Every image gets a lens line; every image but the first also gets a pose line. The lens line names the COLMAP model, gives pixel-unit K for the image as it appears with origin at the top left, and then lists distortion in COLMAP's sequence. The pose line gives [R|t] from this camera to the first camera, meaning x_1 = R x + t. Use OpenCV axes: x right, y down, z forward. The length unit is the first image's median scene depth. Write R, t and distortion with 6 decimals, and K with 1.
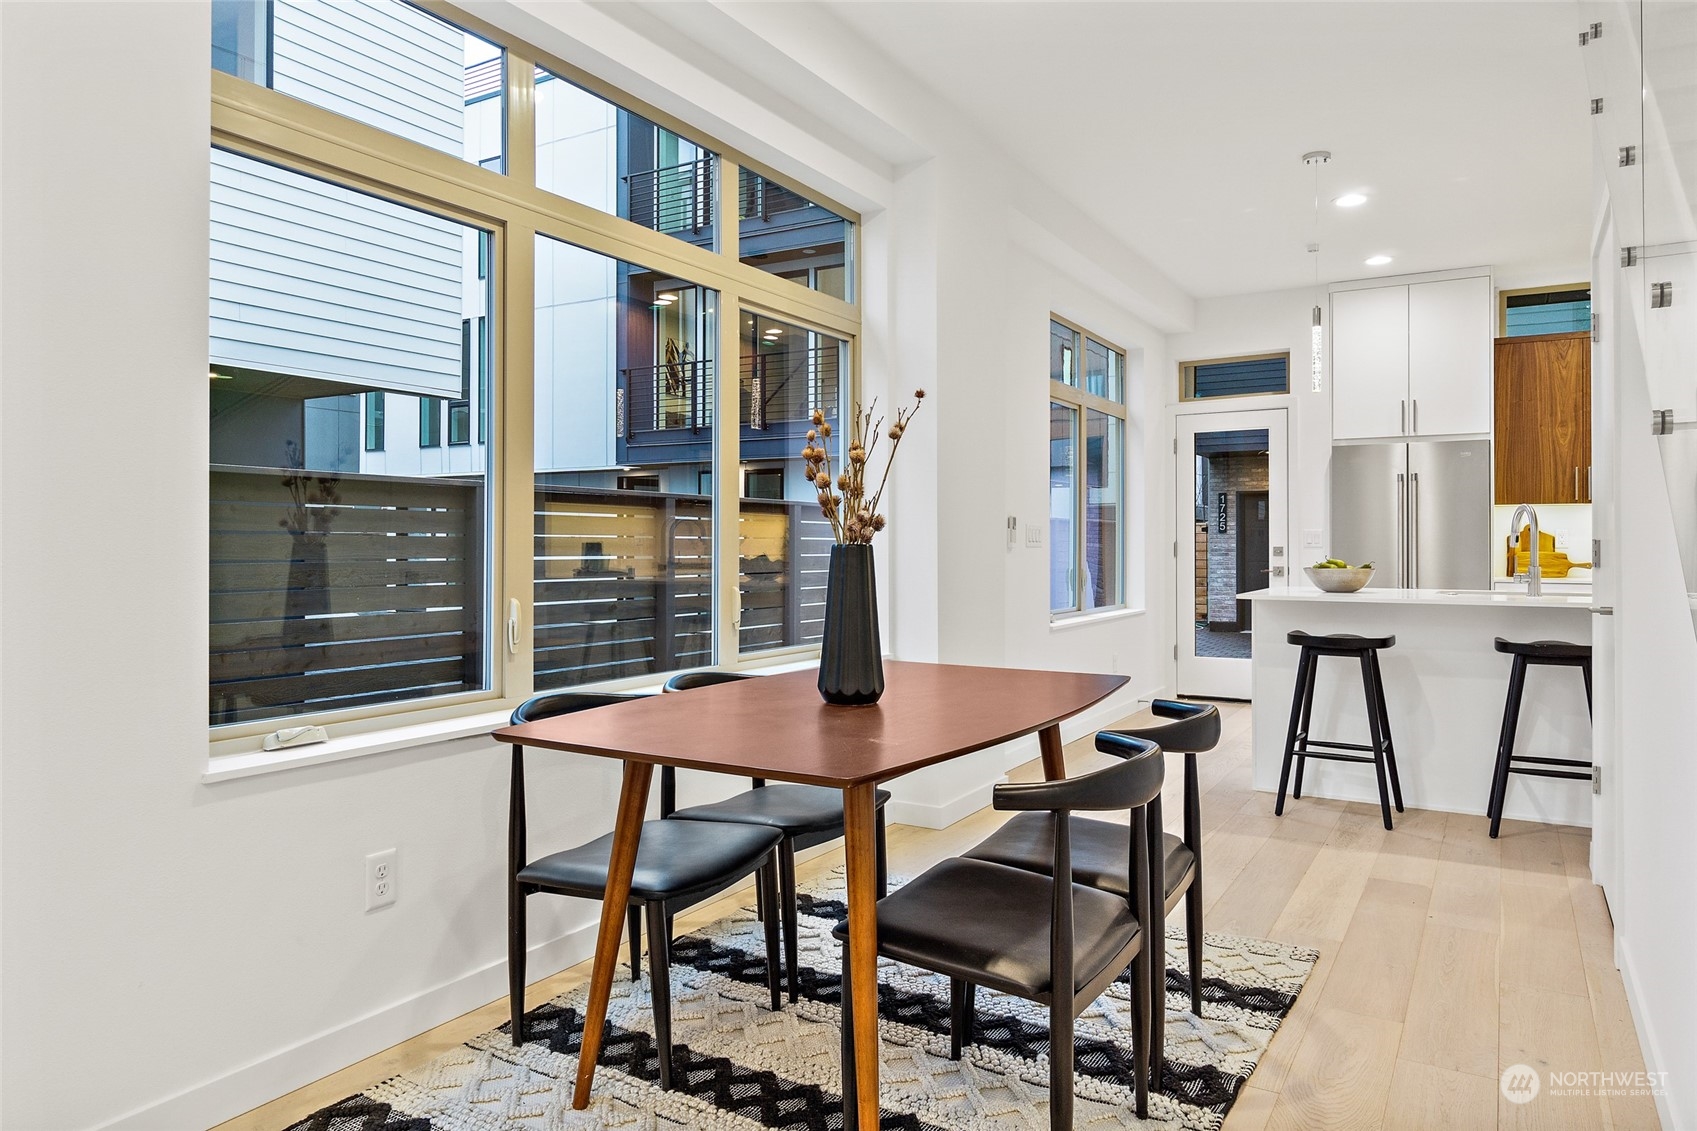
lens RADIAL K [[1100.1, 0, 845.6], [0, 1100.1, 535.9], [0, 0, 1]] dist [0.000812, -0.000220]
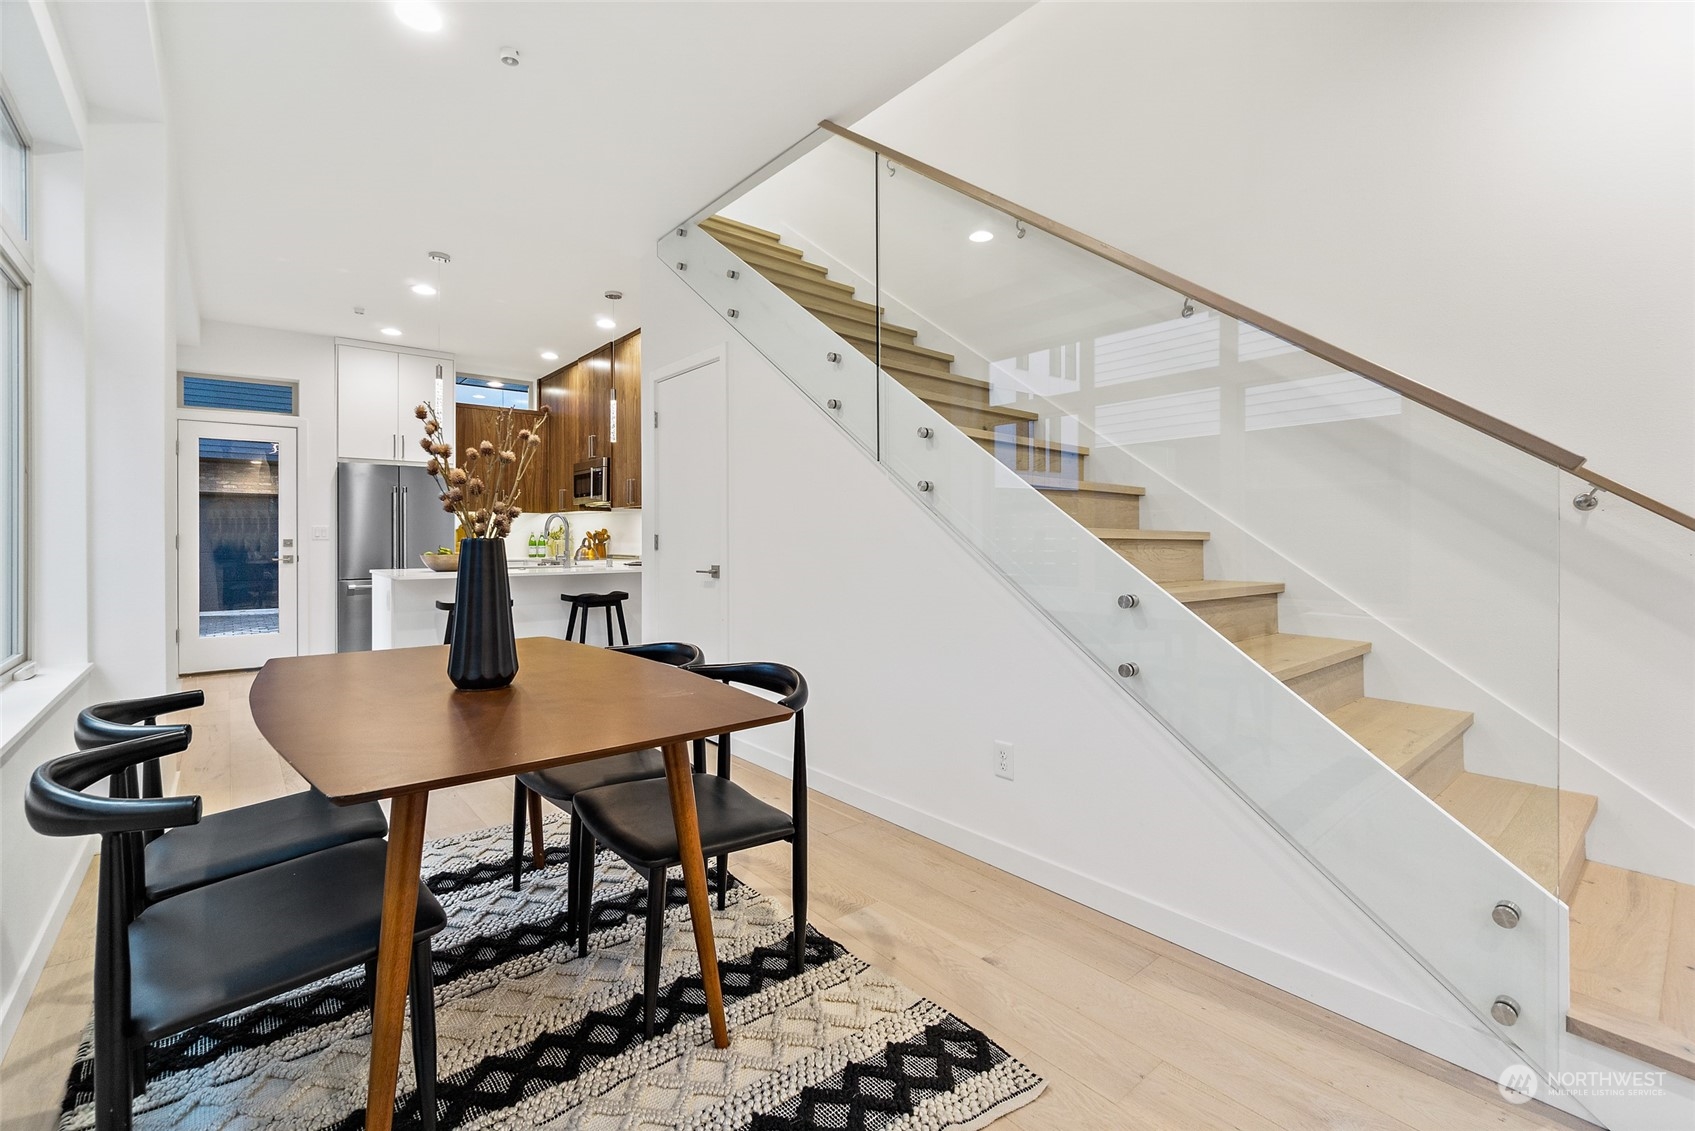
lens RADIAL K [[737.2, 0, 841.3], [0, 737.2, 535.1], [0, 0, 1]] dist [0.000176, -0.000079]
pose [[0.329402, 0.000583, 0.944190, -0.228478], [-0.005055, 0.999987, 0.001146, 0.001251], [-0.944176, -0.005150, 0.329400, 0.177925]]
